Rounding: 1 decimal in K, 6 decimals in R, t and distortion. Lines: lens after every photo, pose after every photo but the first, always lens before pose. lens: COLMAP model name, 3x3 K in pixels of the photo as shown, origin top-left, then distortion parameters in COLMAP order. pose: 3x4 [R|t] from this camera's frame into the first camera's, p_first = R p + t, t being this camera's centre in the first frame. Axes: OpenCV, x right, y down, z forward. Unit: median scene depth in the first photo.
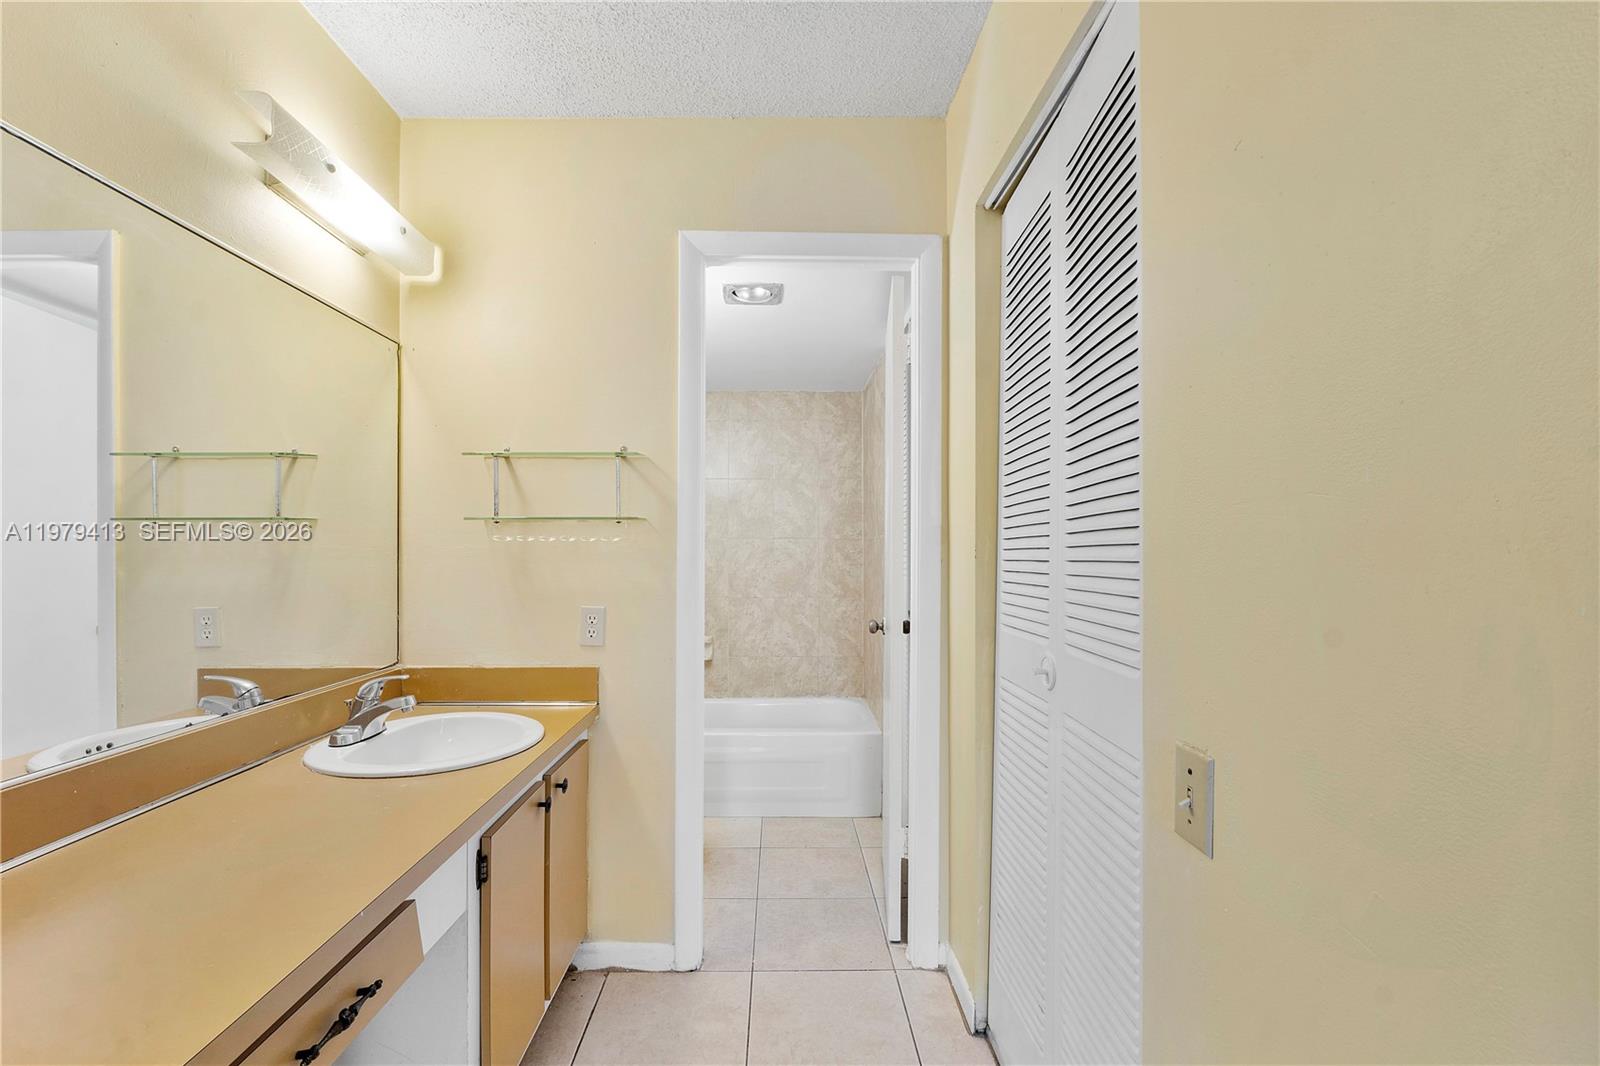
lens RADIAL K [[680.3, 0, 797.7], [0, 680.3, 542.6], [0, 0, 1]] dist [-0.008243, 0.000215]
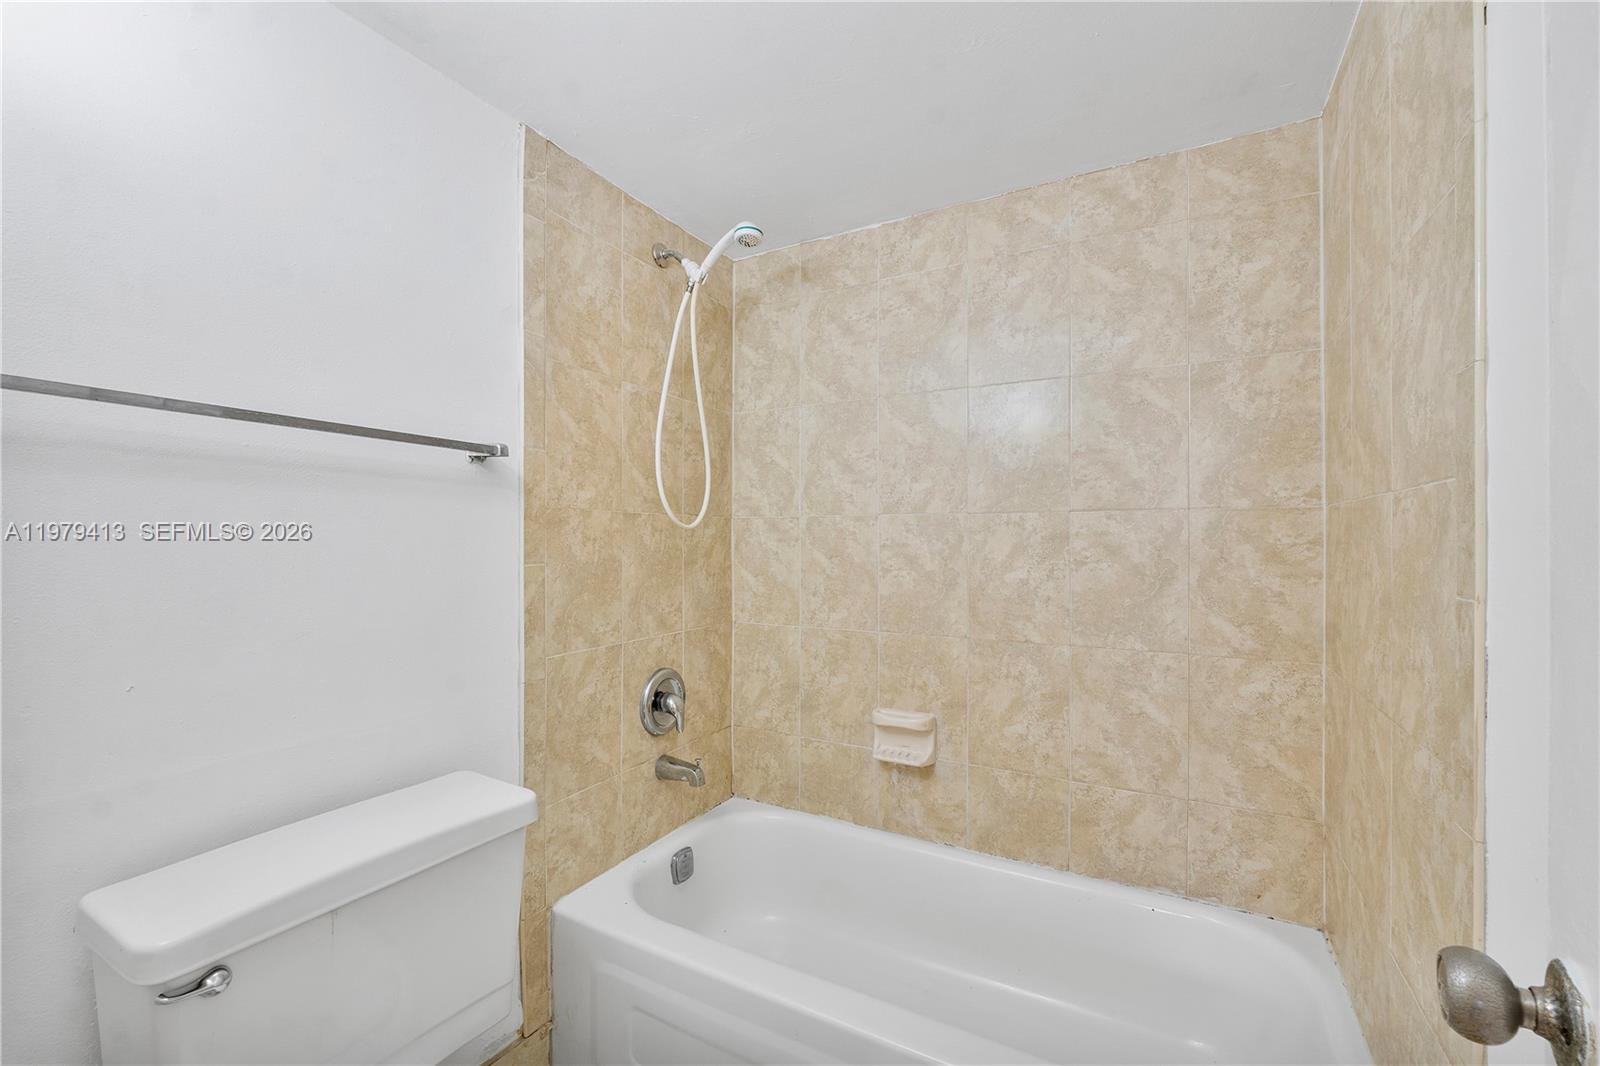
lens RADIAL K [[680.3, 0, 789.1], [0, 680.3, 535.7], [0, 0, 1]] dist [-0.008243, 0.000215]
pose [[0.856912, -0.001671, -0.515461, 0.035448], [0.005357, 0.999970, 0.005663, 0.006121], [0.515436, -0.007615, 0.856894, 0.529910]]
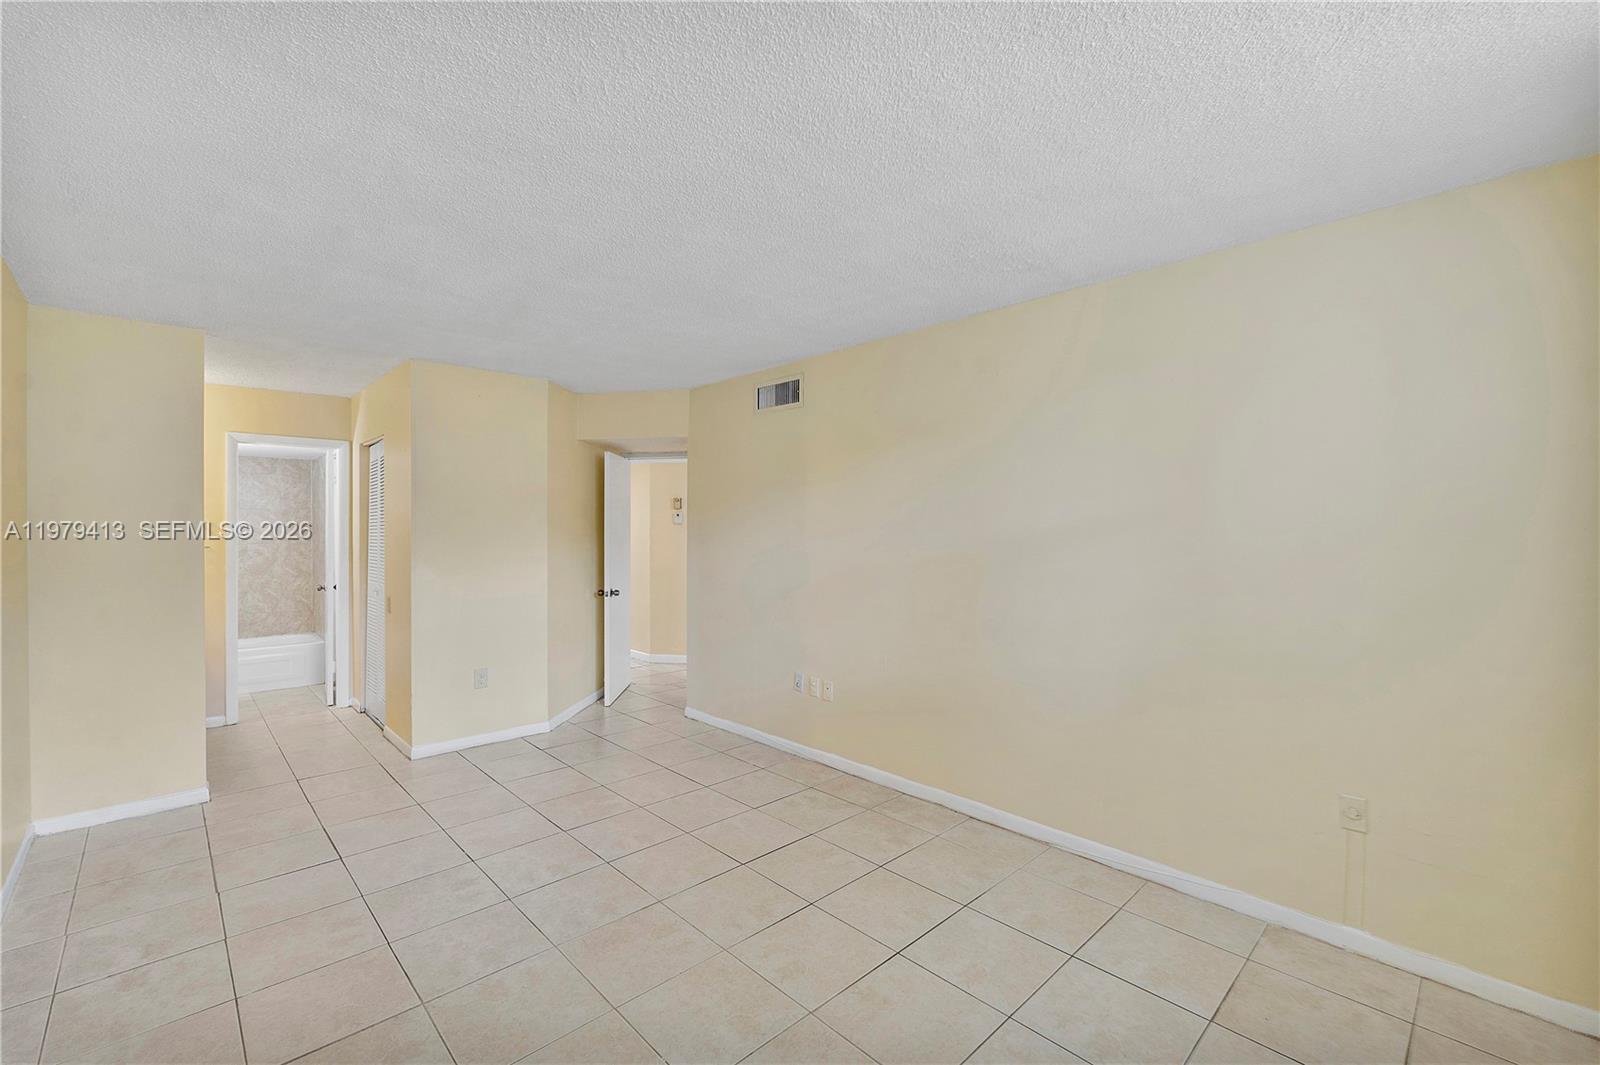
lens RADIAL K [[680.3, 0, 791.8], [0, 680.3, 529.4], [0, 0, 1]] dist [-0.008243, 0.000215]
pose [[0.749901, -0.003140, 0.661542, -0.133969], [-0.006652, 0.999902, 0.012286, -0.071901], [-0.661516, -0.013614, 0.749807, -1.149642]]
